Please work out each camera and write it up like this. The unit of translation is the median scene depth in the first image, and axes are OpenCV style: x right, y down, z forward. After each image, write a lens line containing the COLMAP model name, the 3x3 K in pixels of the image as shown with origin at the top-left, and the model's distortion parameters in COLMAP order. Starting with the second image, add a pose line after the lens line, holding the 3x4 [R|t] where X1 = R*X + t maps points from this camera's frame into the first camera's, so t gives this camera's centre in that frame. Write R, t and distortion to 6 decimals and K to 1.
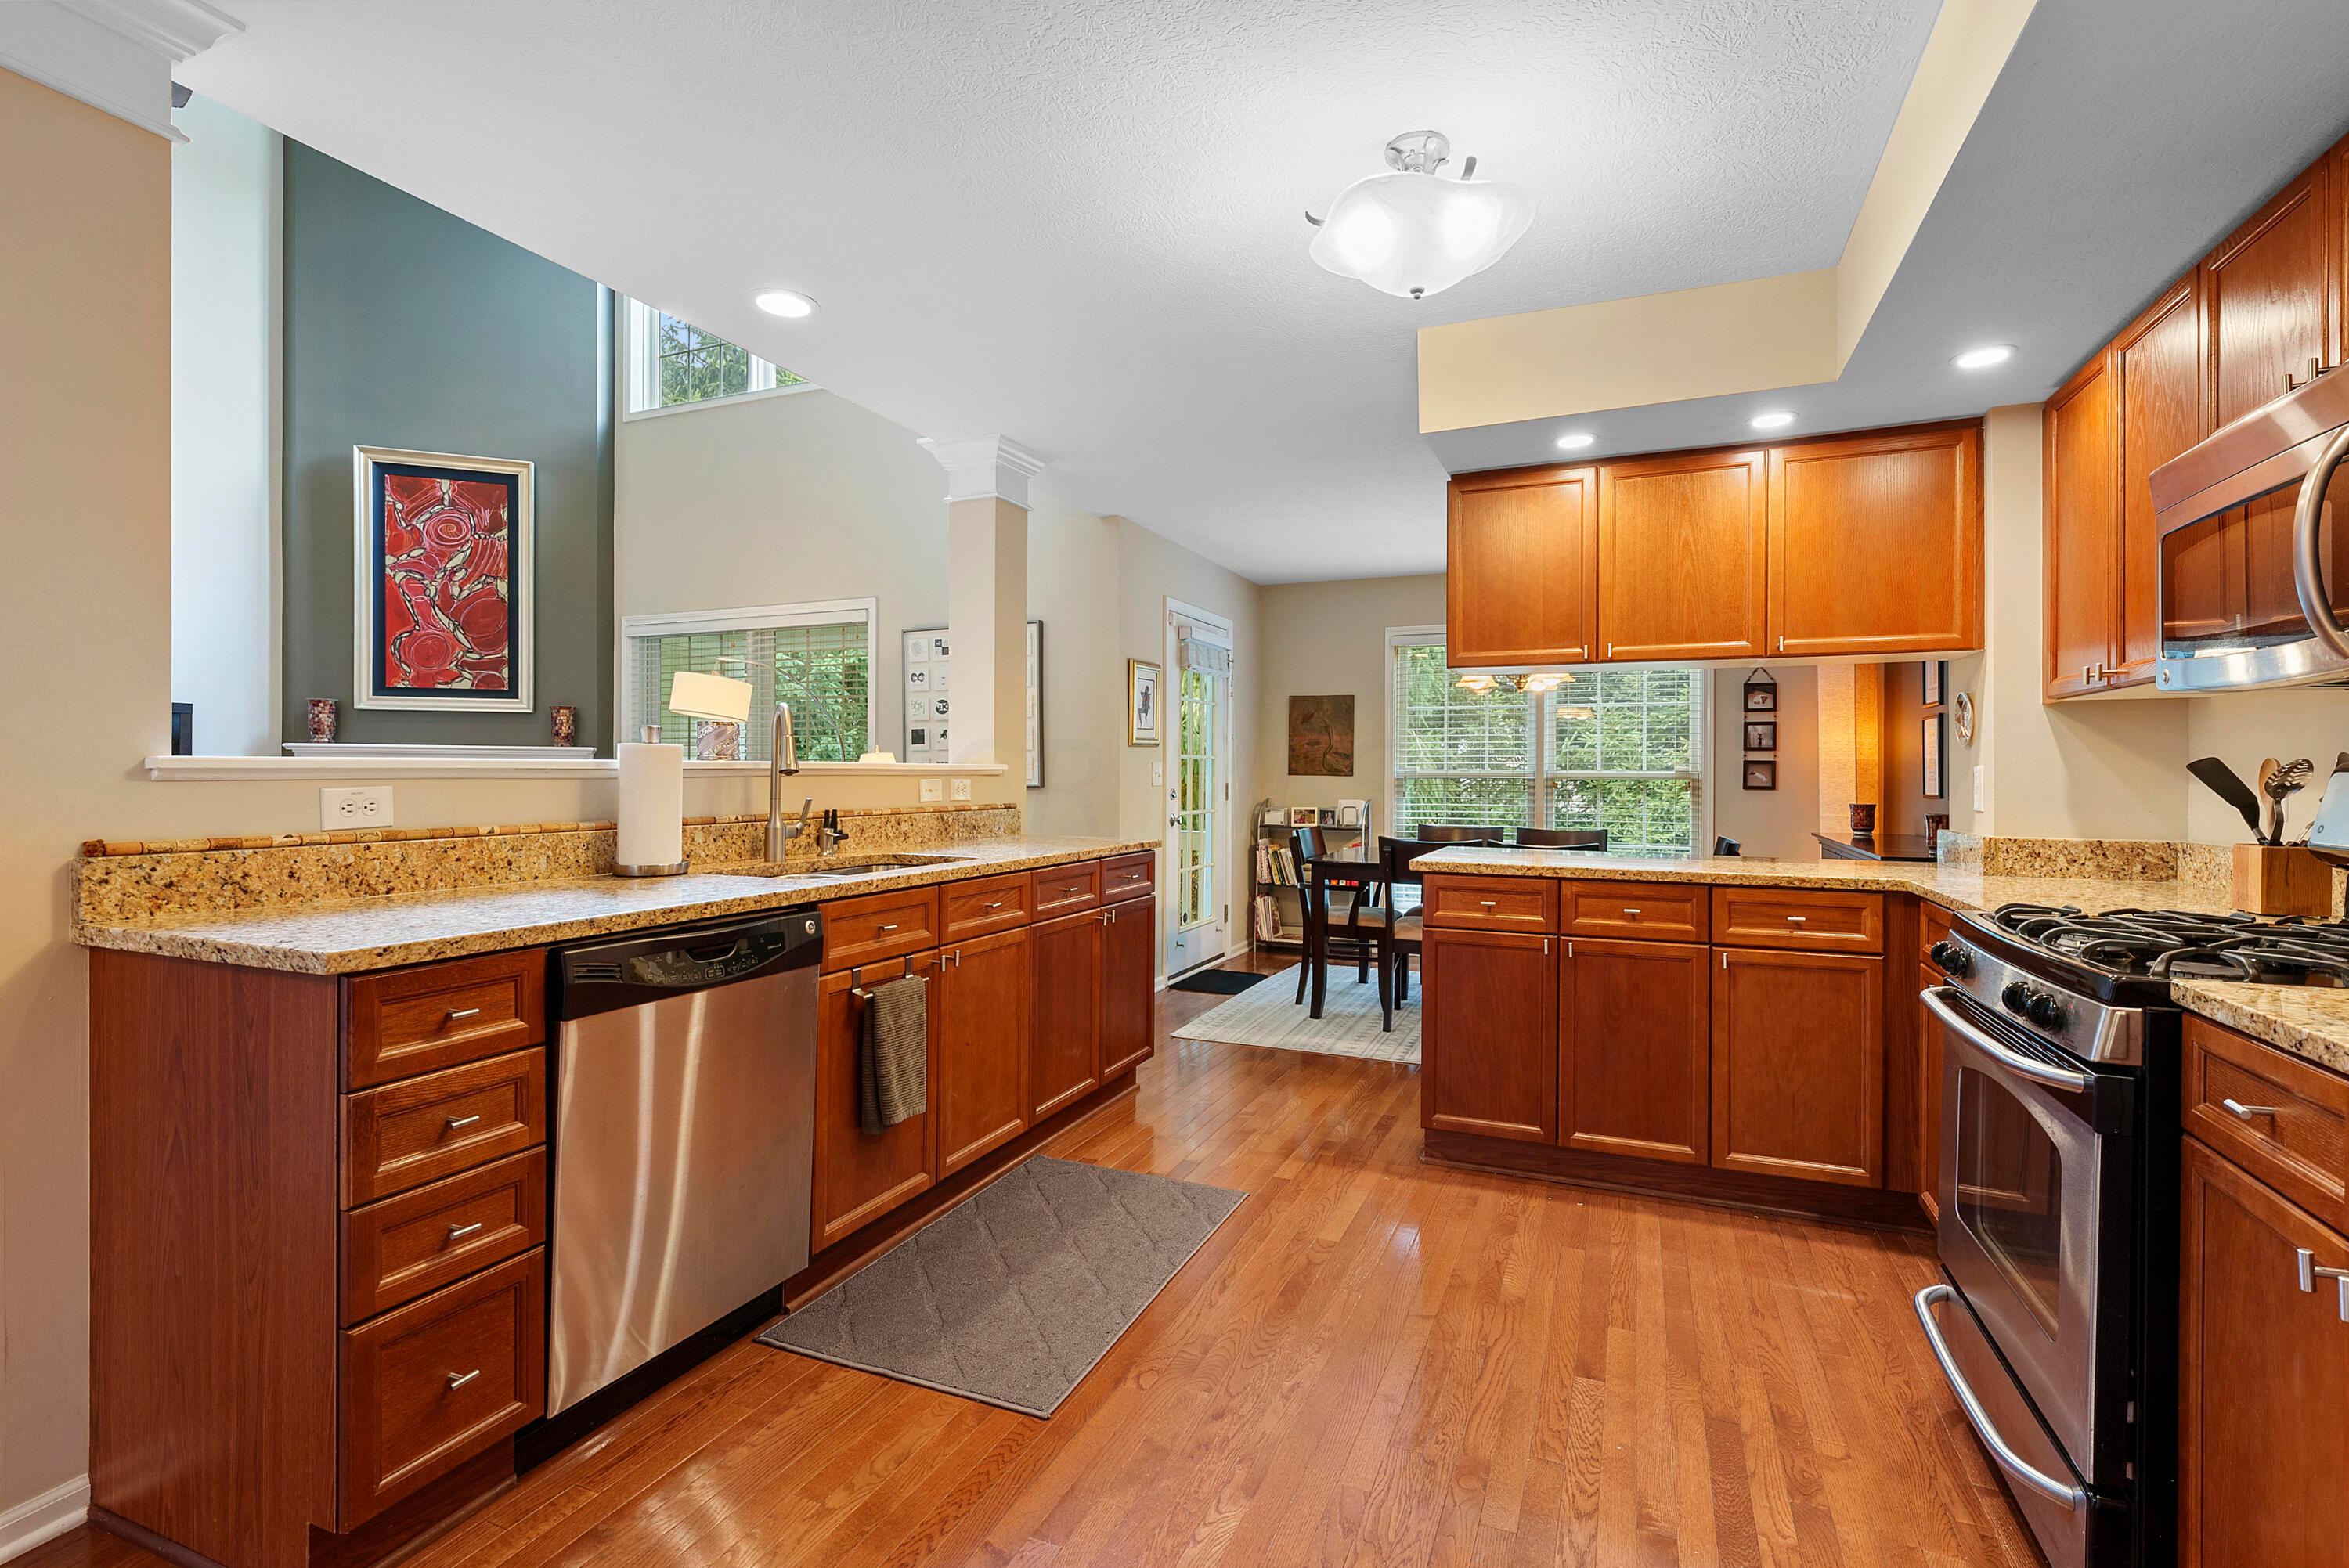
lens RADIAL K [[1053.2, 0, 1174.7], [0, 1053.2, 774.9], [0, 0, 1]] dist [-0.001321, 0.000443]
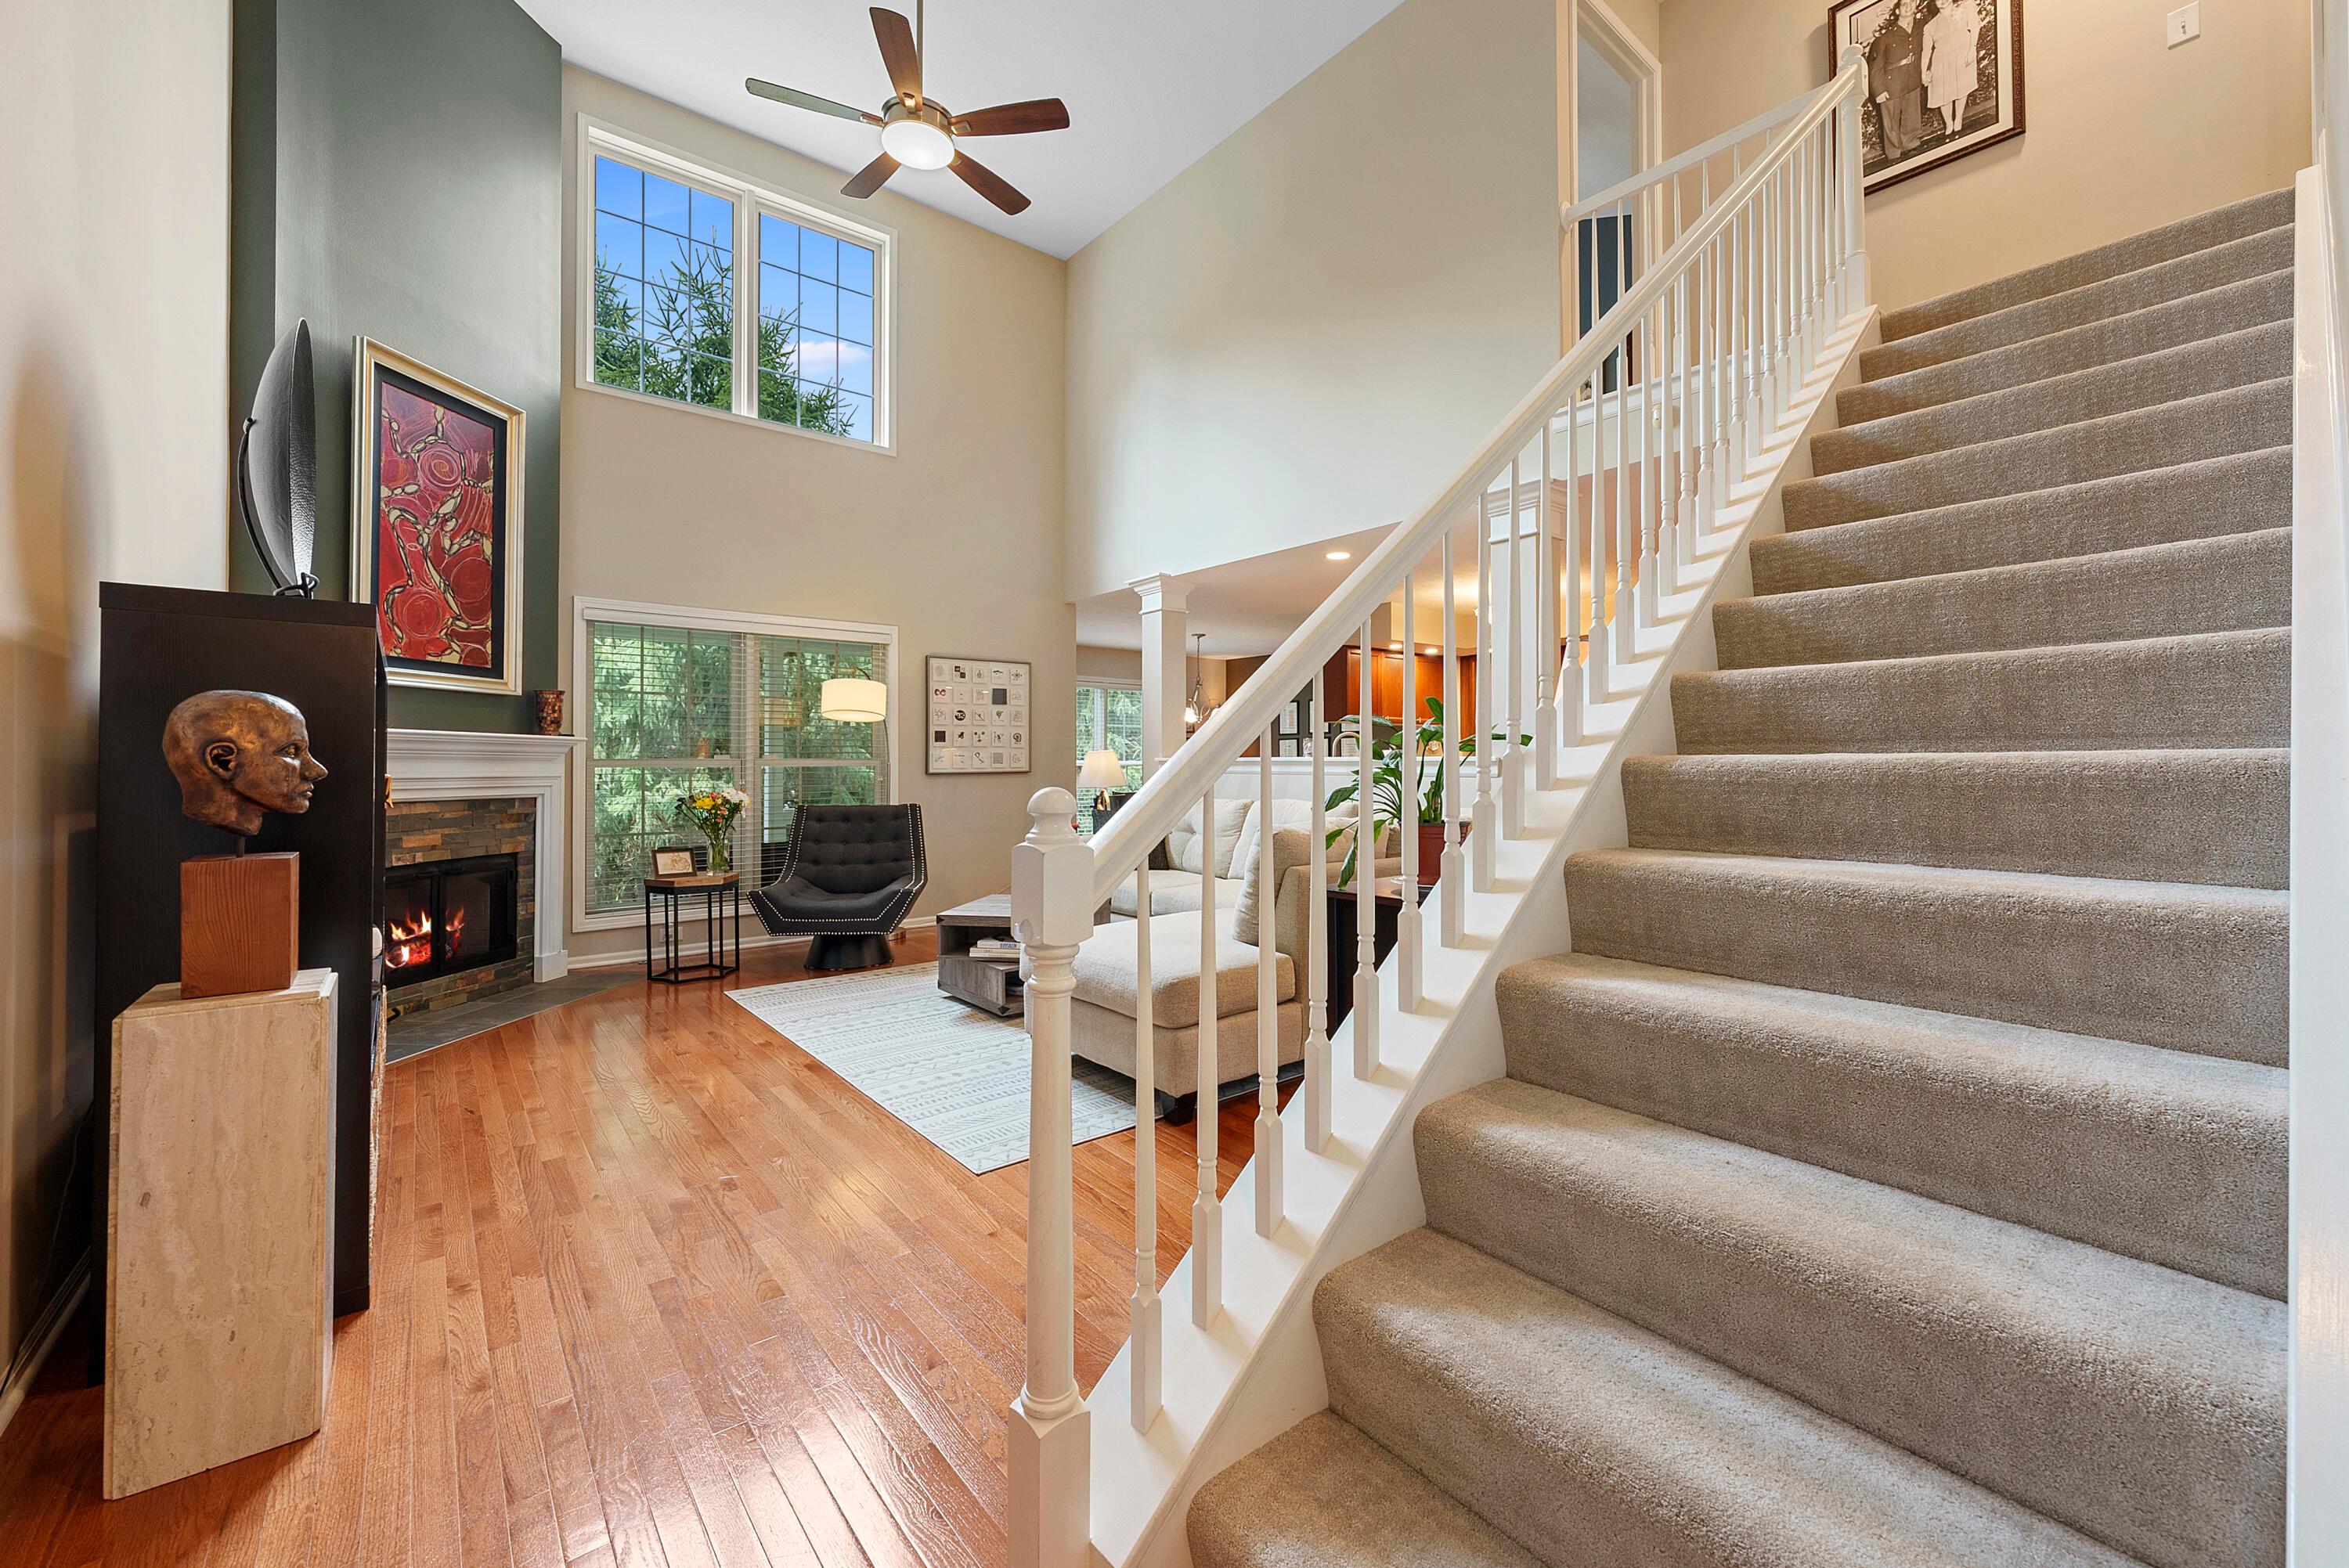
lens RADIAL K [[934.9, 0, 1185.8], [0, 934.9, 759.6], [0, 0, 1]] dist [-0.004484, 0.000291]
pose [[0.475821, 0.000963, 0.879542, -2.132656], [0.002304, 0.999995, -0.002341, -0.006448], [-0.879539, 0.003140, 0.475816, 0.300339]]
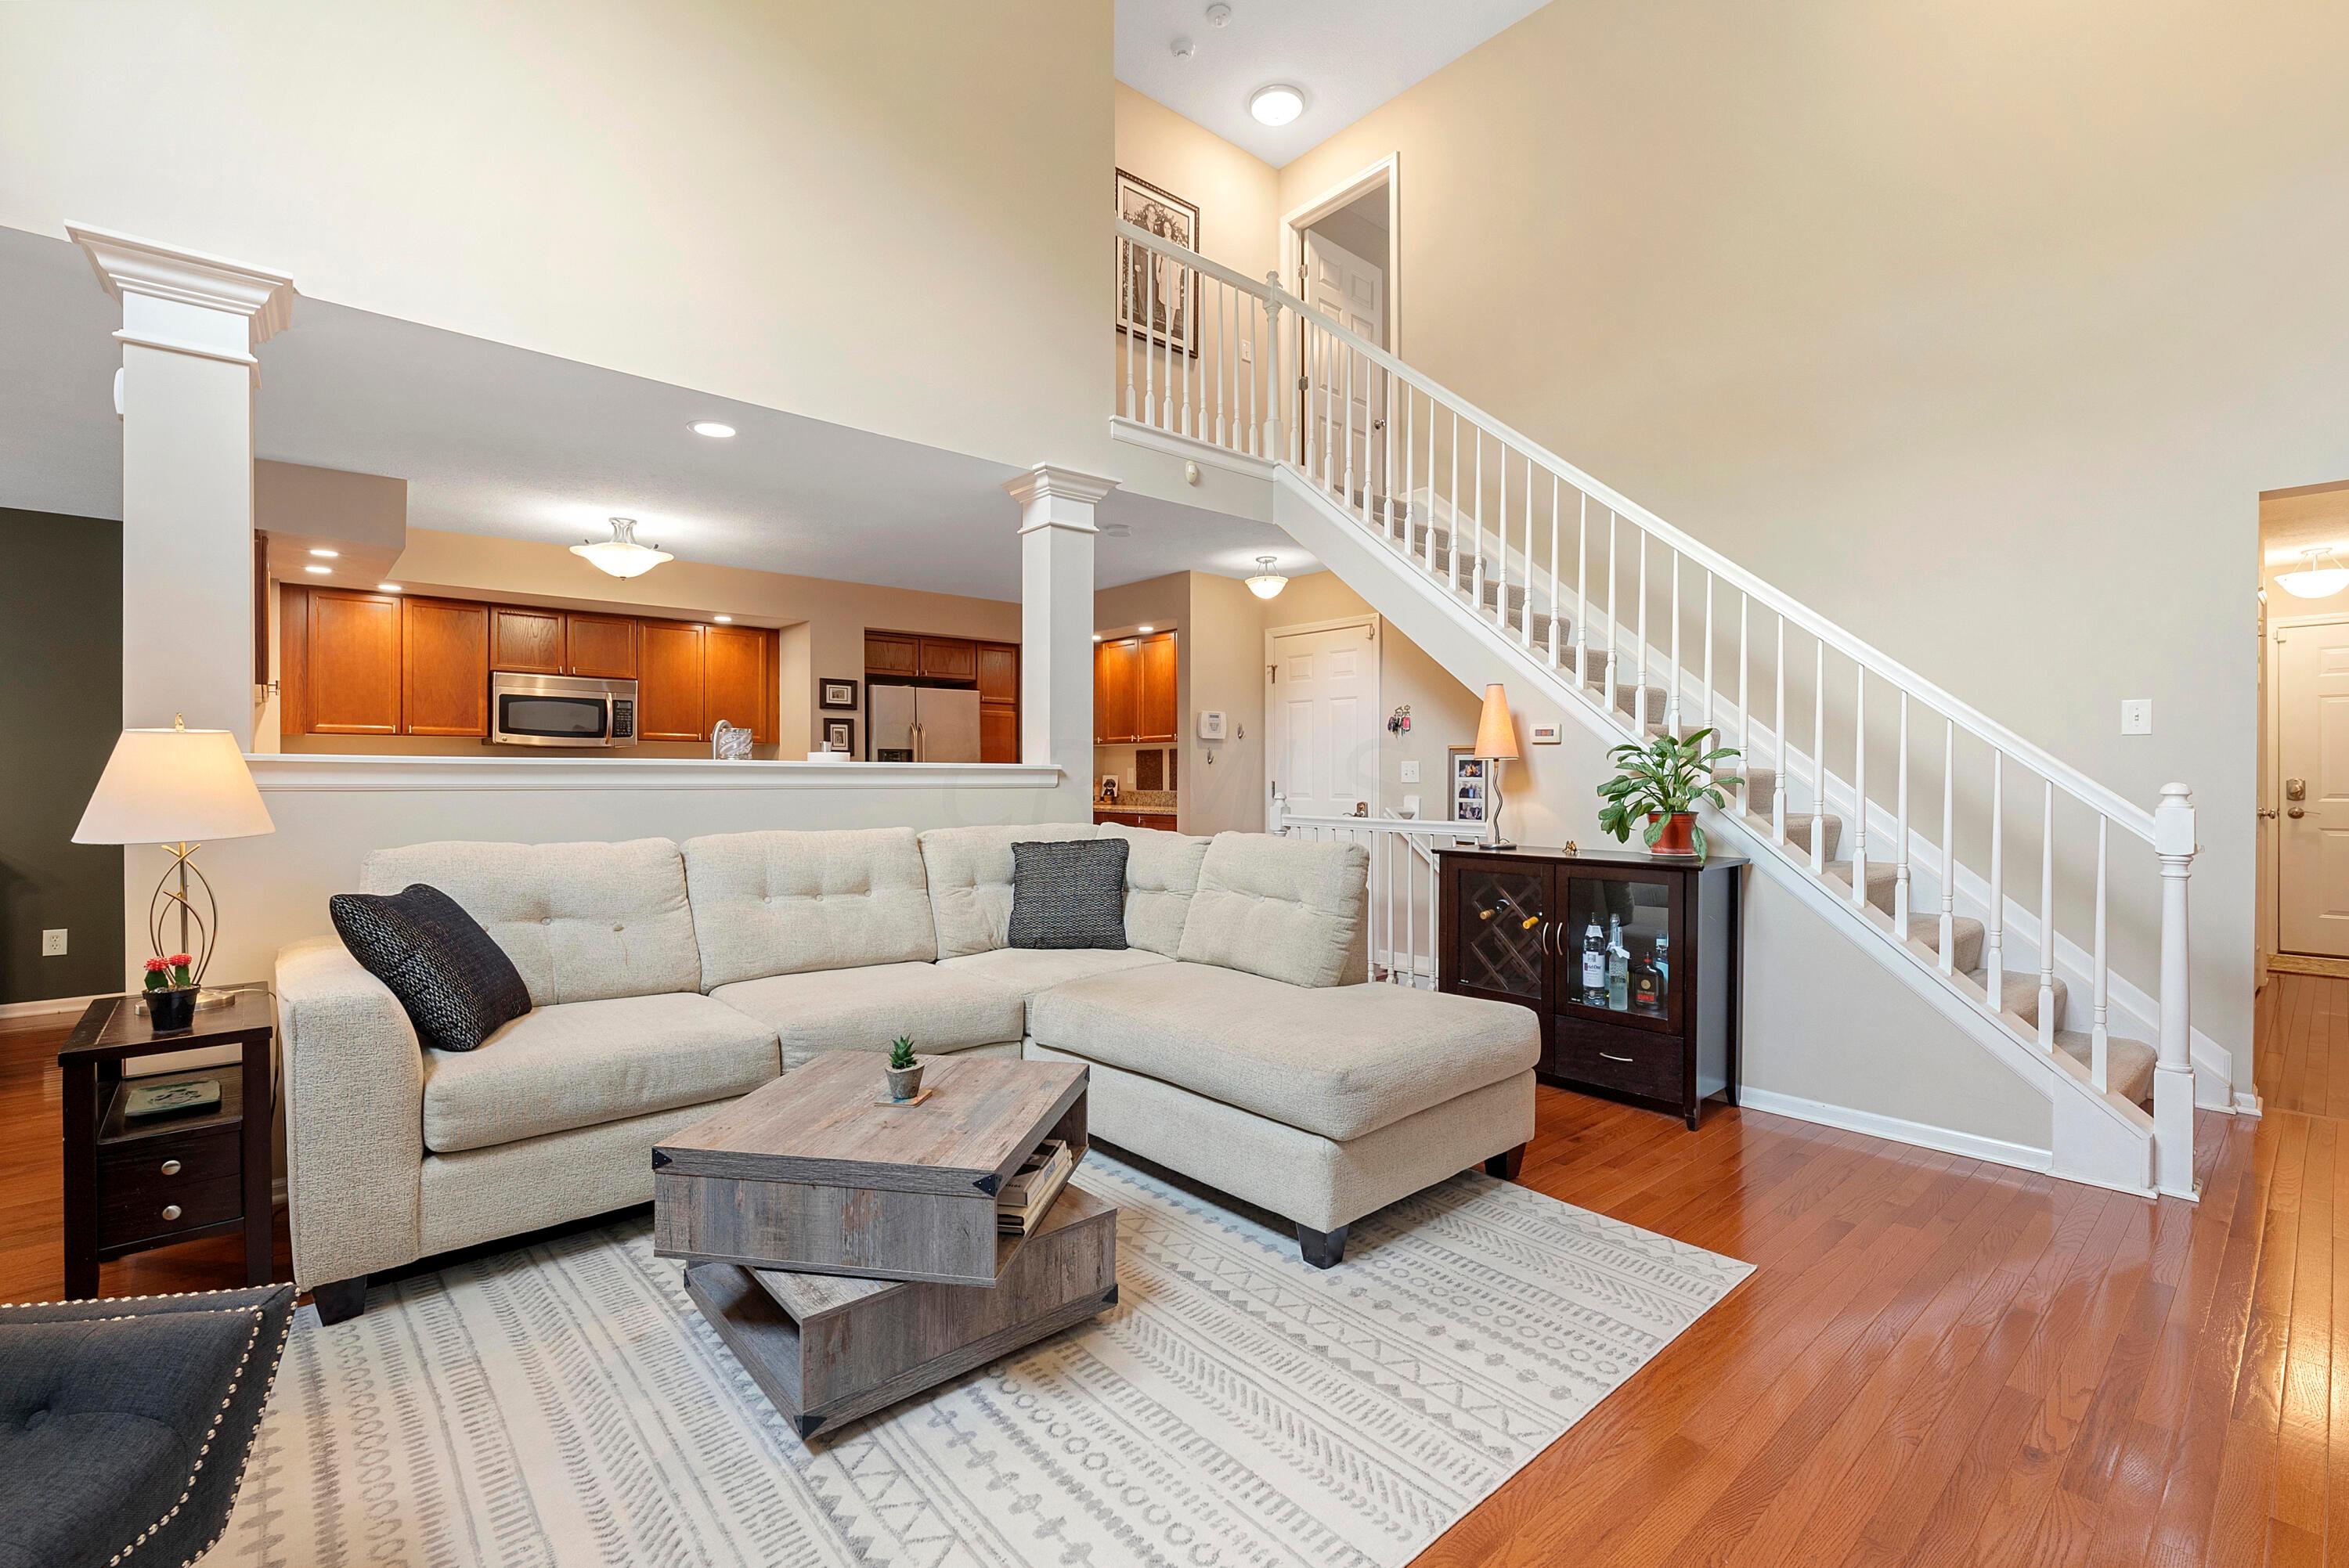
lens RADIAL K [[1053.2, 0, 1185.8], [0, 1053.2, 775.3], [0, 0, 1]] dist [-0.001321, 0.000443]
pose [[-0.898125, -0.003826, 0.439724, -1.413696], [-0.002654, 0.999991, 0.003280, 0.000505], [-0.439733, 0.001778, -0.898127, 1.808958]]
